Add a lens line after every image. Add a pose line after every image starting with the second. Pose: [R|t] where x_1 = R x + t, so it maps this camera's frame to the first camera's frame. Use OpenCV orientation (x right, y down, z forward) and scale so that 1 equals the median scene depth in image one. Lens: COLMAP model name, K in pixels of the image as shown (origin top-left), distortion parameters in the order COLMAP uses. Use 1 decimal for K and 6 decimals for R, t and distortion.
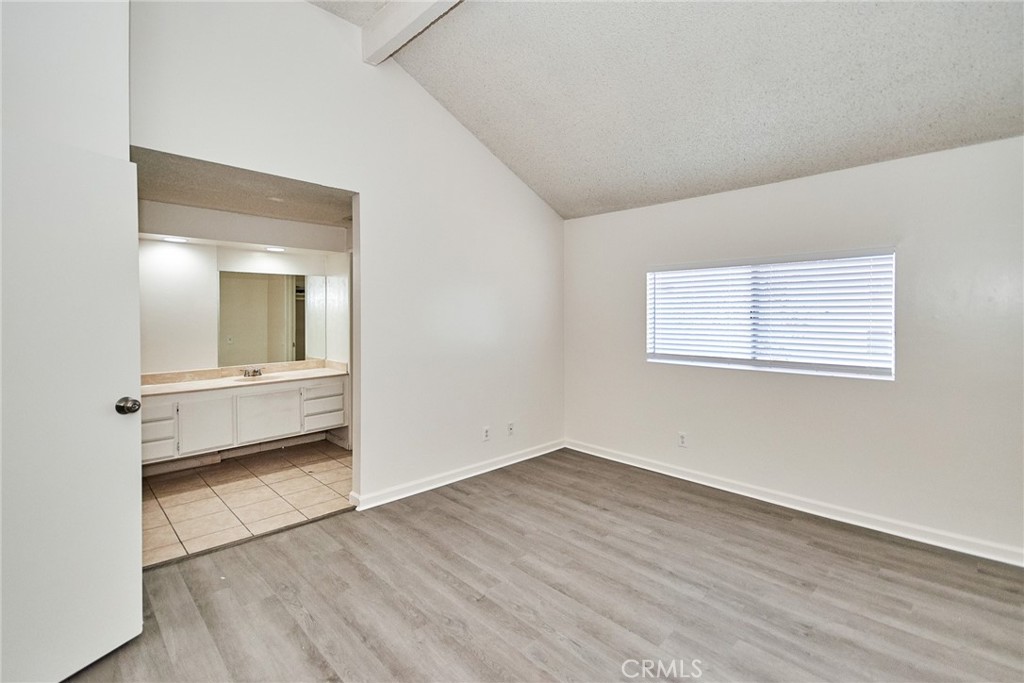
lens RADIAL K [[456.3, 0, 523.5], [0, 456.3, 316.3], [0, 0, 1]] dist [0.004978, -0.000661]
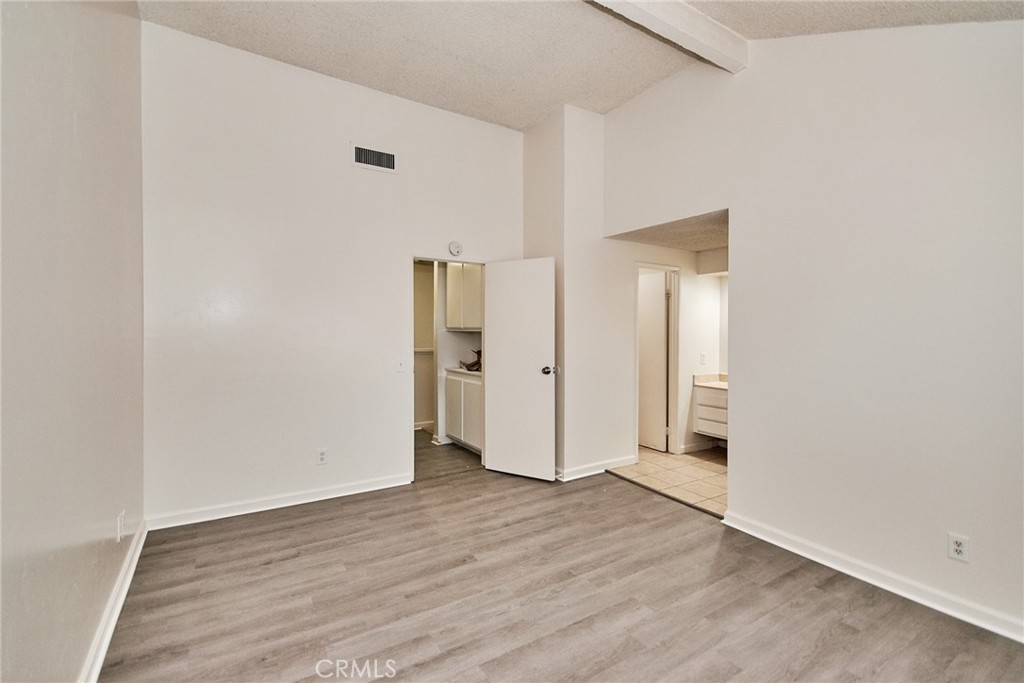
lens RADIAL K [[456.3, 0, 511.6], [0, 456.3, 338.0], [0, 0, 1]] dist [0.004978, -0.000661]
pose [[-0.235418, 0.014764, -0.971782, 0.874660], [-0.010027, 0.999794, 0.017619, 0.002134], [0.971843, 0.013892, -0.235221, 0.924640]]
